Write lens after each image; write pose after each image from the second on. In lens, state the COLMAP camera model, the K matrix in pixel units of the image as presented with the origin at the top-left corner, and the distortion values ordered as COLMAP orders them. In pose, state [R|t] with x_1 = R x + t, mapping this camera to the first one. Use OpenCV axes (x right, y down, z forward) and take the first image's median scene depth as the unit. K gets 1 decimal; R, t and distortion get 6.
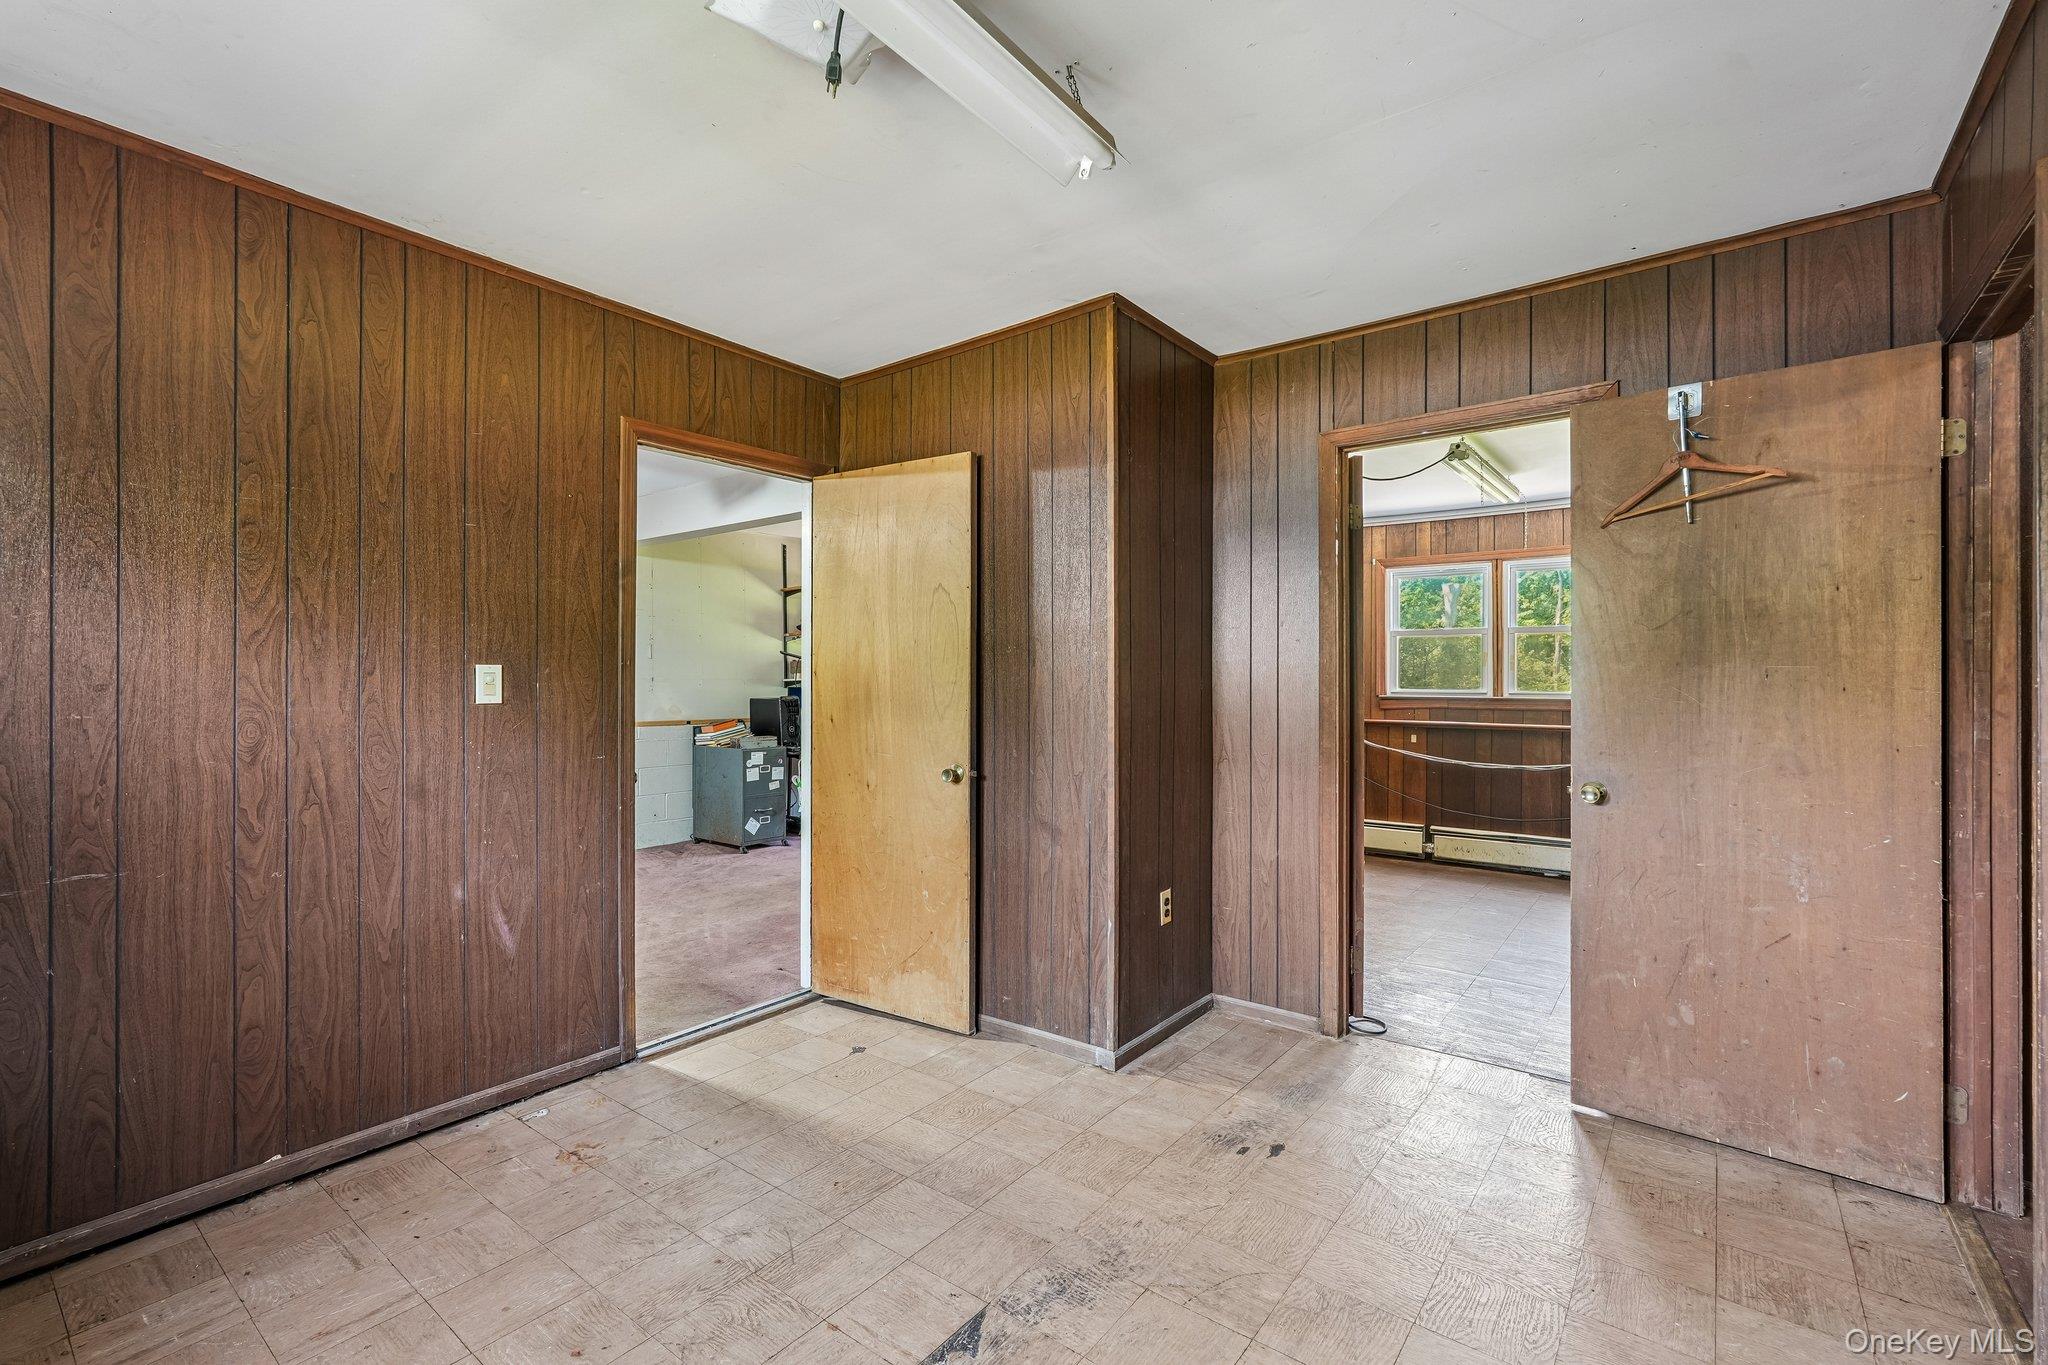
lens RADIAL K [[910.1, 0, 1025.1], [0, 910.1, 680.9], [0, 0, 1]] dist [-0.011140, 0.004260]
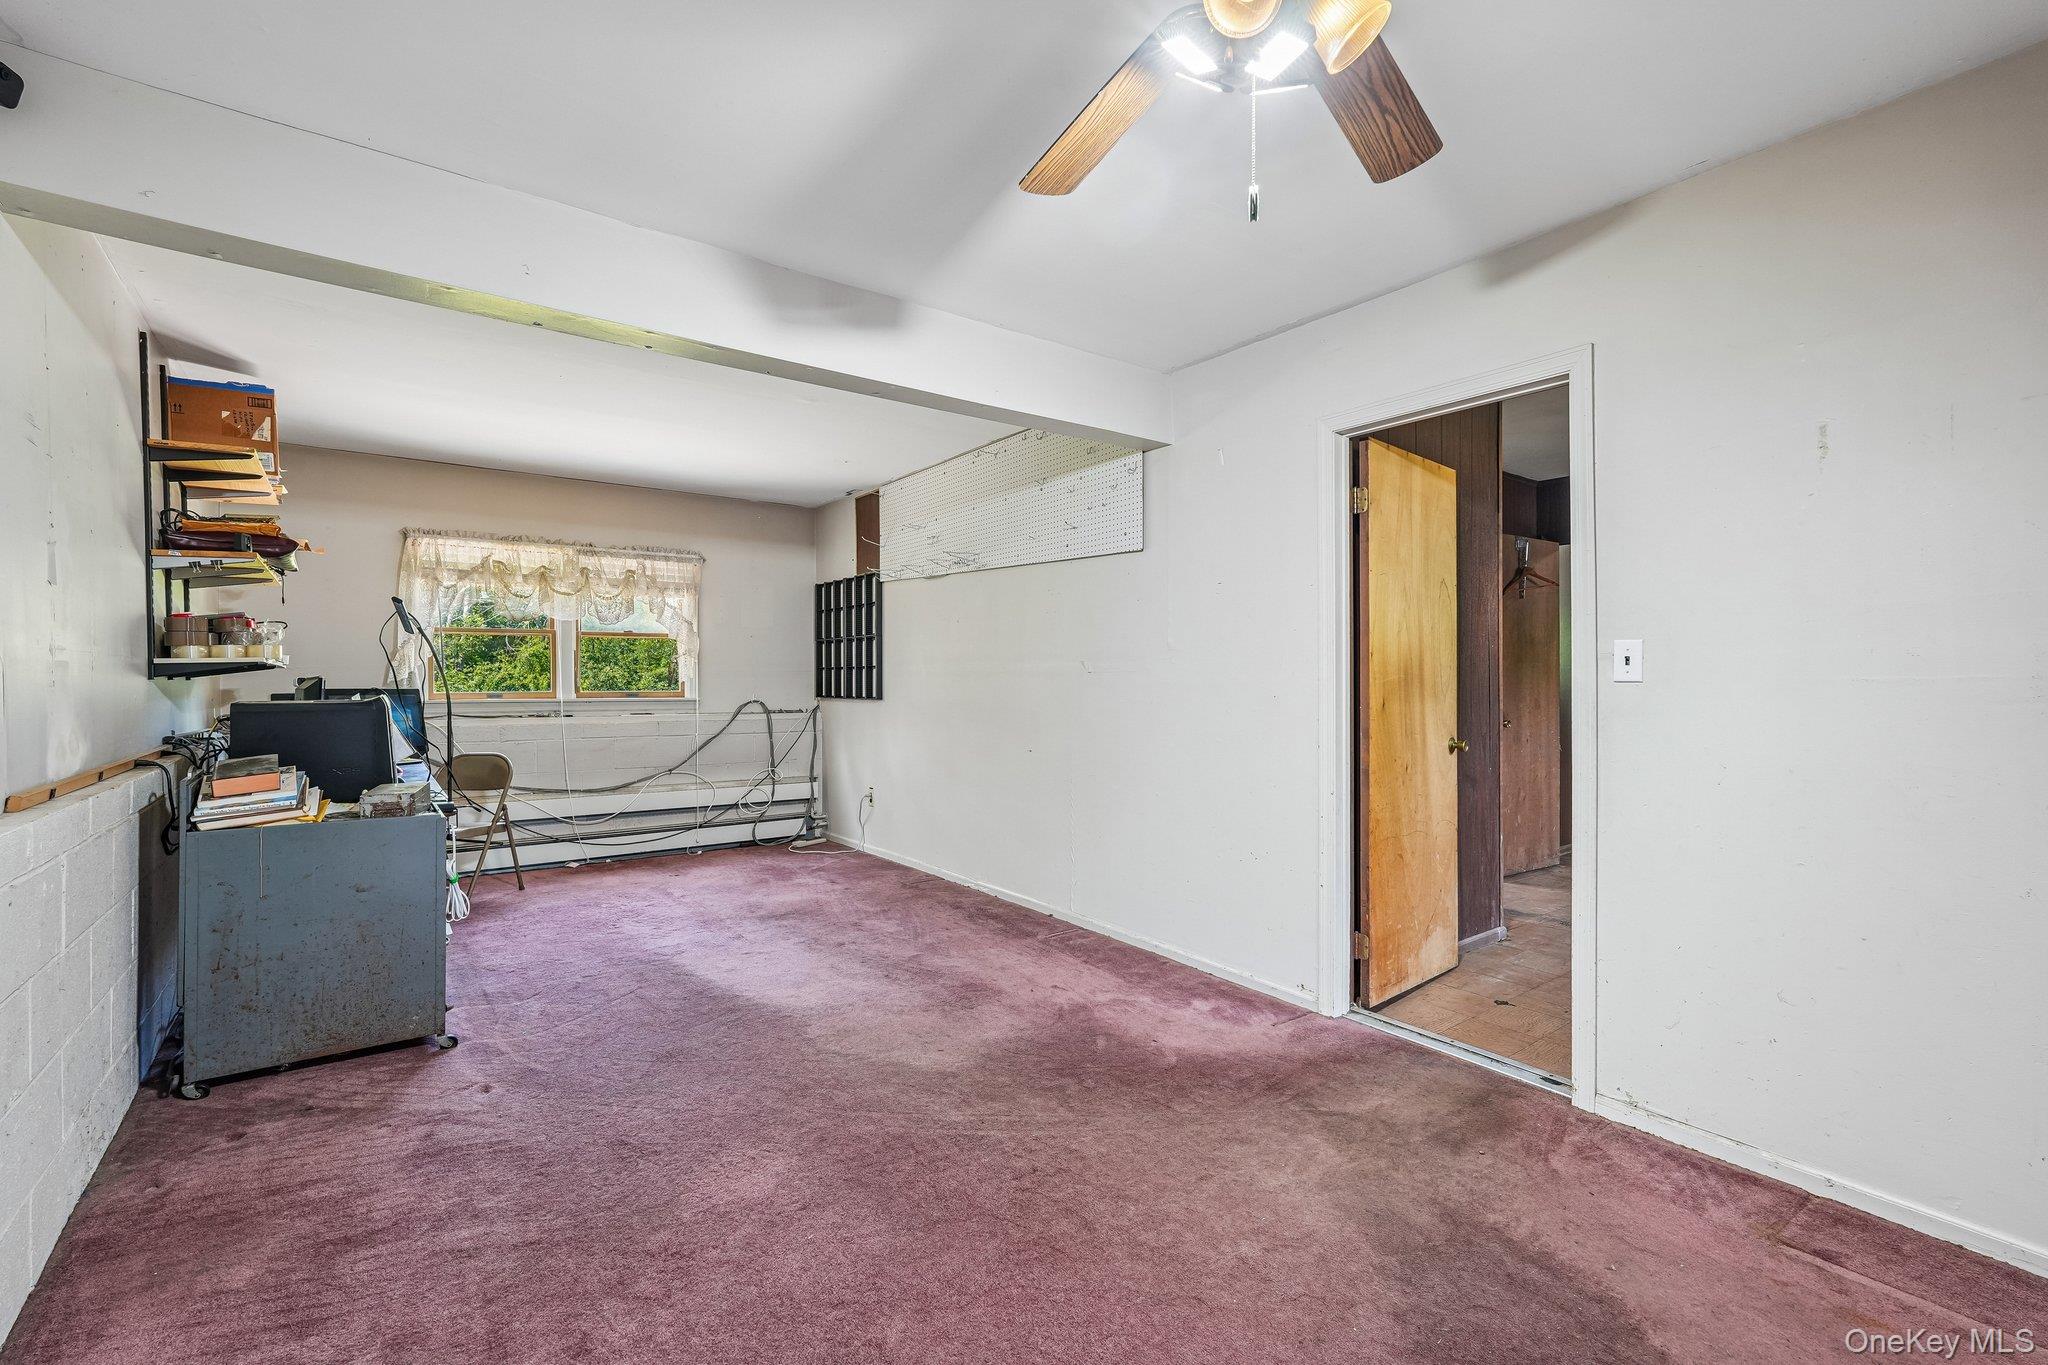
lens RADIAL K [[910.1, 0, 1025.1], [0, 910.1, 675.6], [0, 0, 1]] dist [-0.011140, 0.004260]
pose [[0.272230, -0.003263, 0.962227, -1.758989], [0.002202, 0.999994, 0.002768, 0.012694], [-0.962230, 0.001366, 0.272235, 1.595125]]
